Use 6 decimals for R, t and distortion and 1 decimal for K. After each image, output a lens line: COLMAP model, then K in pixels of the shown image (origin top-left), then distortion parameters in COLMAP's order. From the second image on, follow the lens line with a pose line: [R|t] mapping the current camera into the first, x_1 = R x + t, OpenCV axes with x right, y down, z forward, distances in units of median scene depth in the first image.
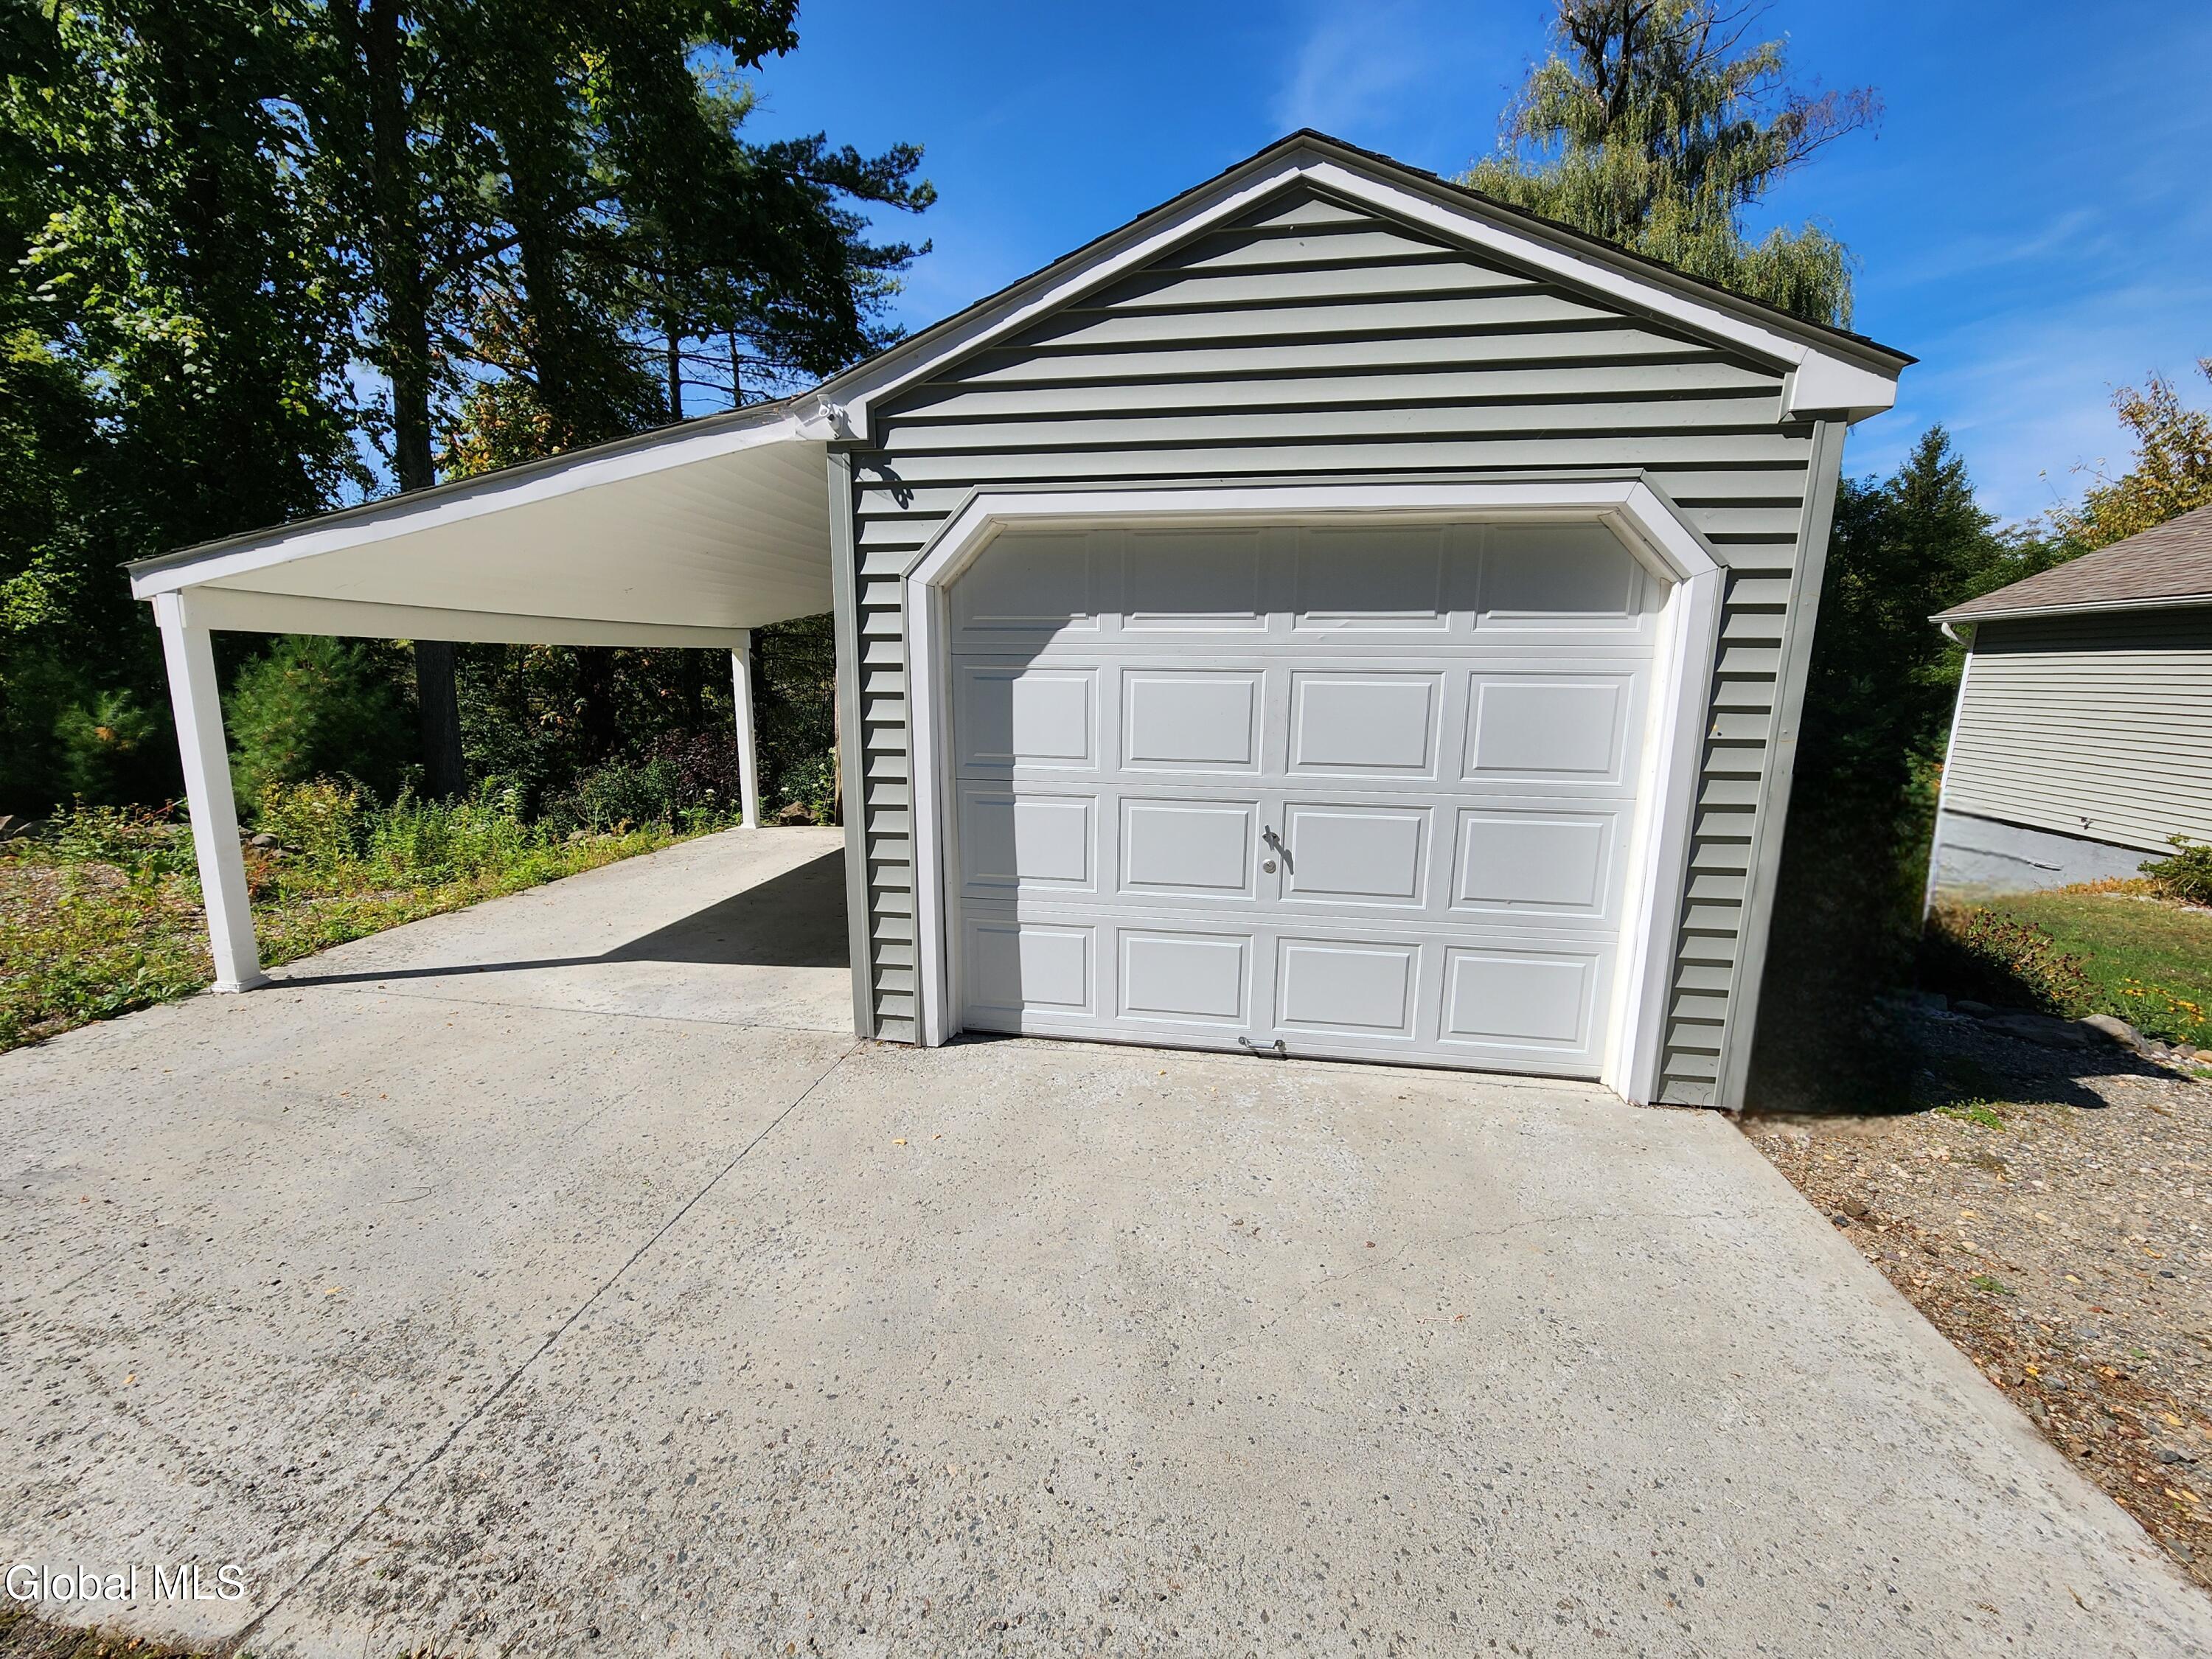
lens RADIAL K [[915.6, 0, 1096.4], [0, 915.6, 831.5], [0, 0, 1]] dist [-0.000471, -0.000074]
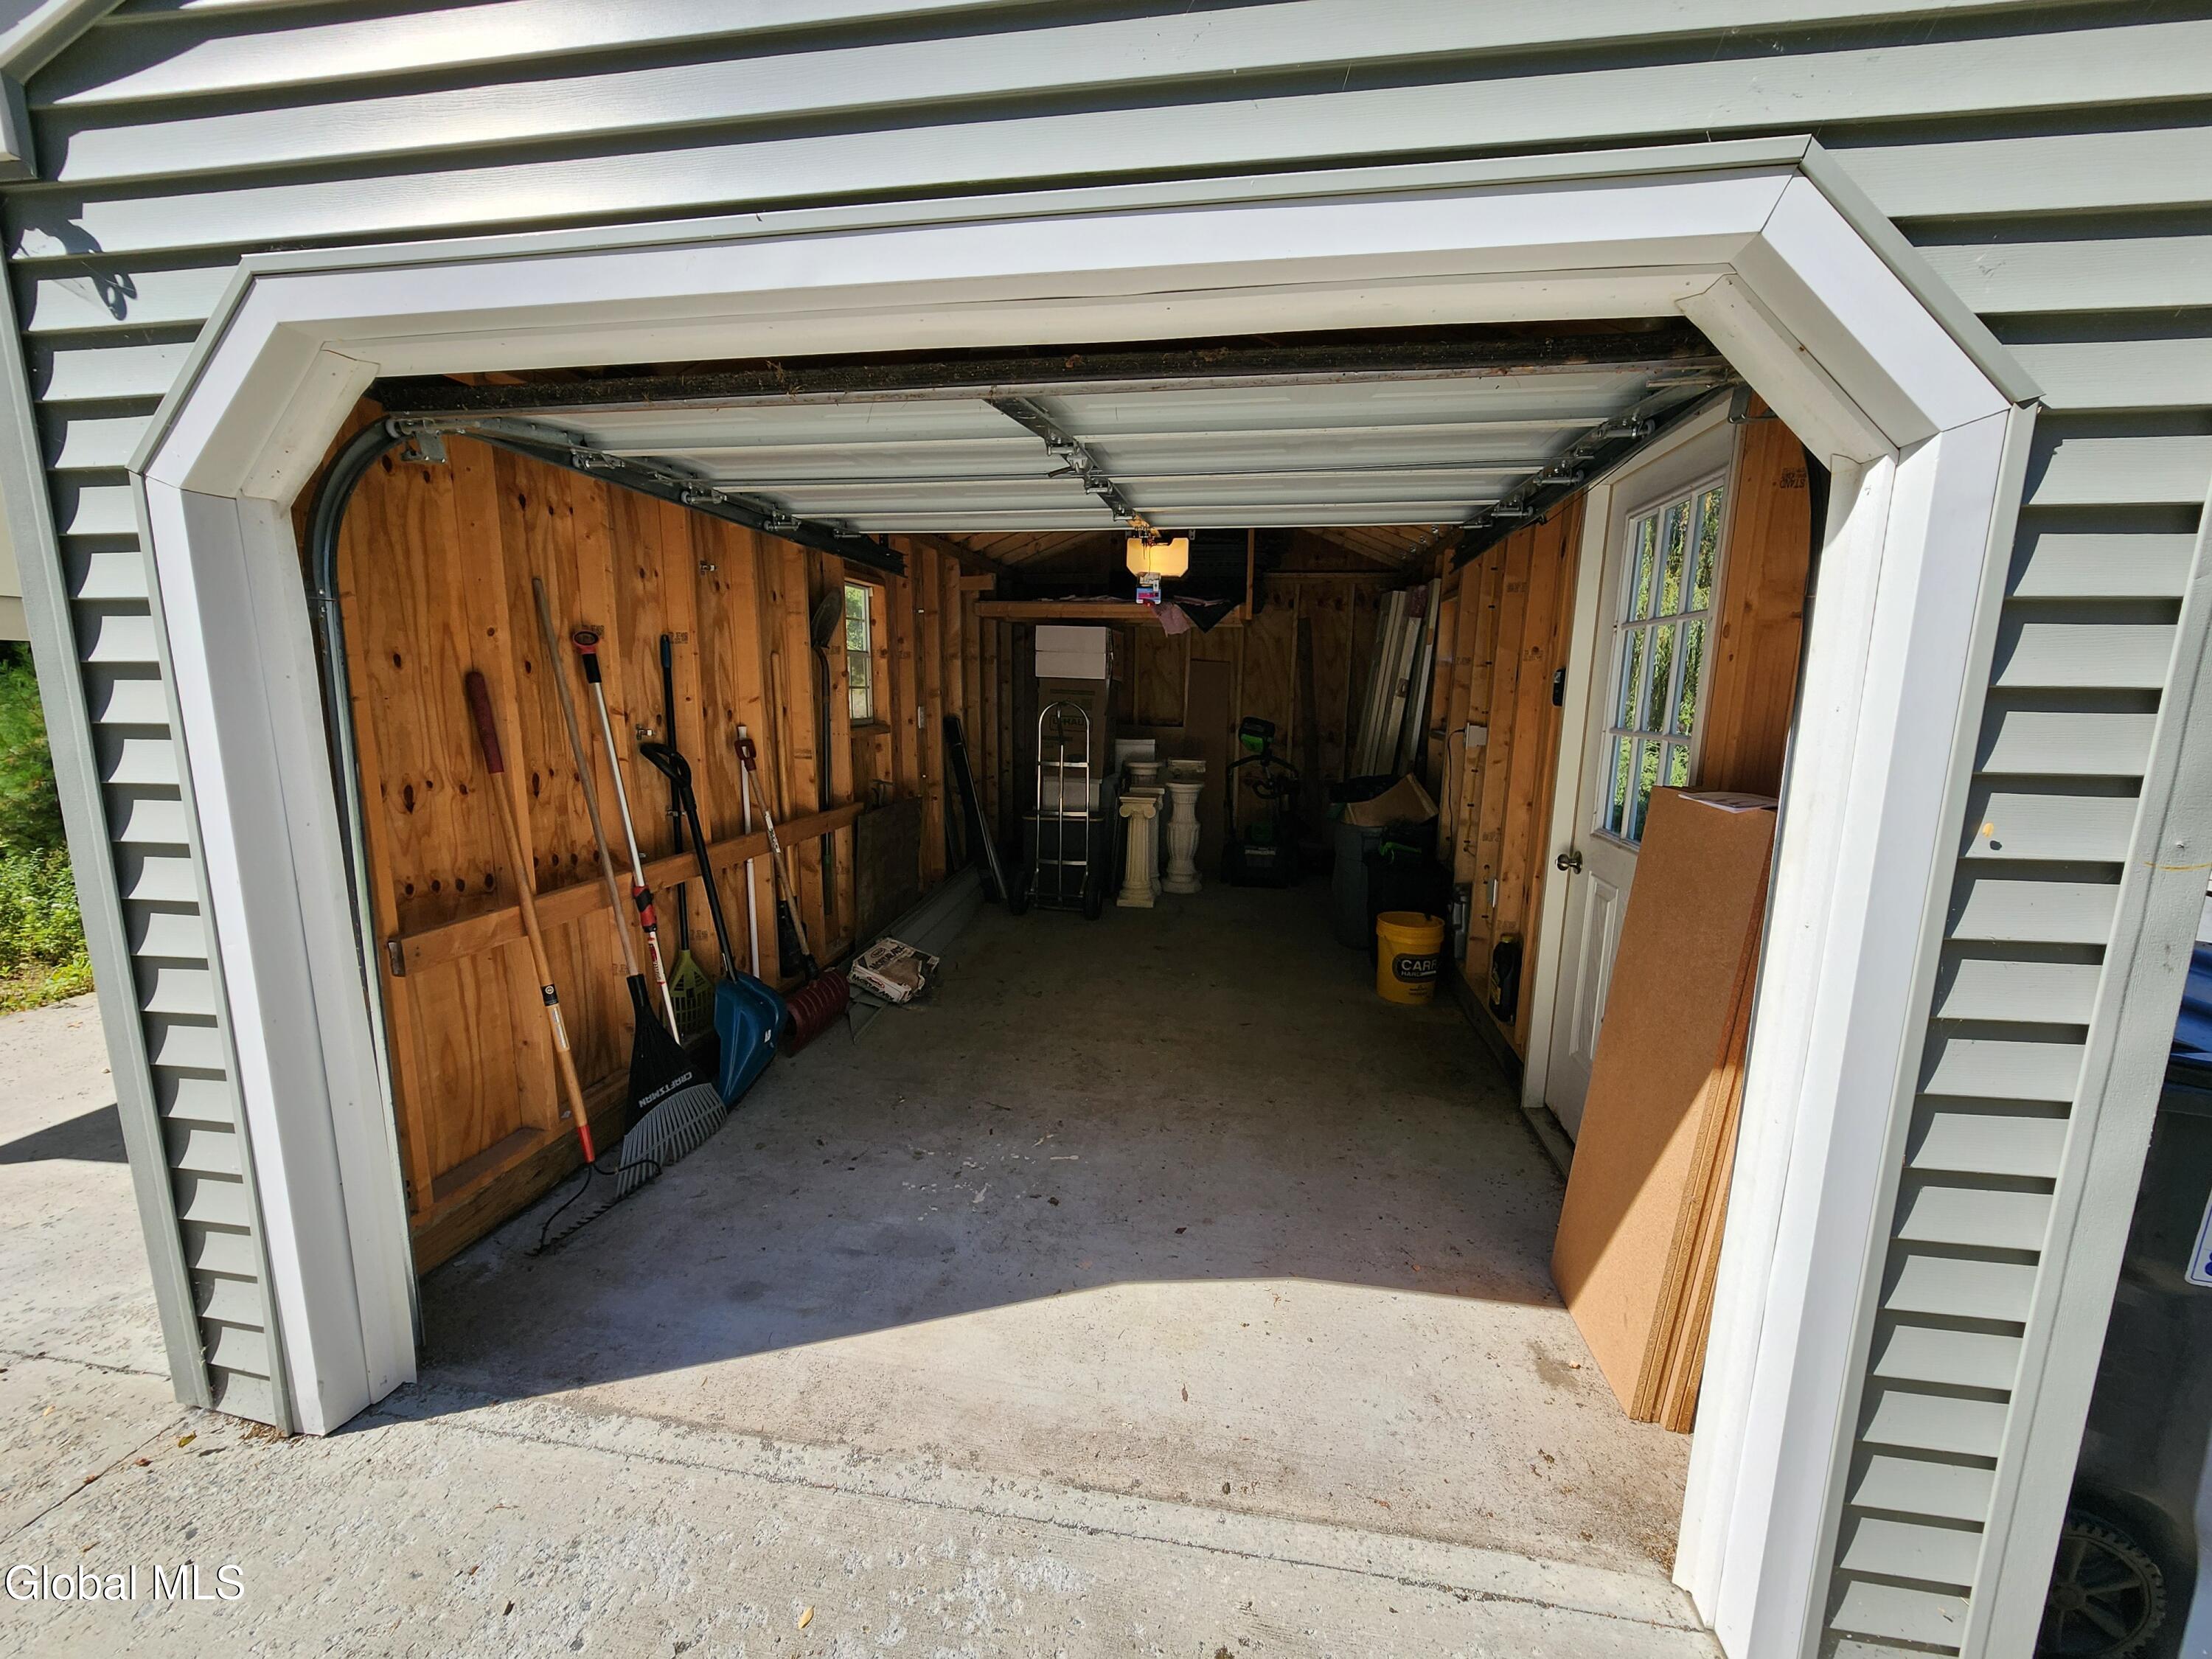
lens RADIAL K [[915.6, 0, 1096.4], [0, 915.6, 831.5], [0, 0, 1]] dist [-0.000471, -0.000074]
pose [[0.999995, 0.002913, 0.001074, 0.267021], [-0.002896, 0.999869, -0.015932, -0.094269], [-0.001120, 0.015929, 0.999872, 0.549544]]
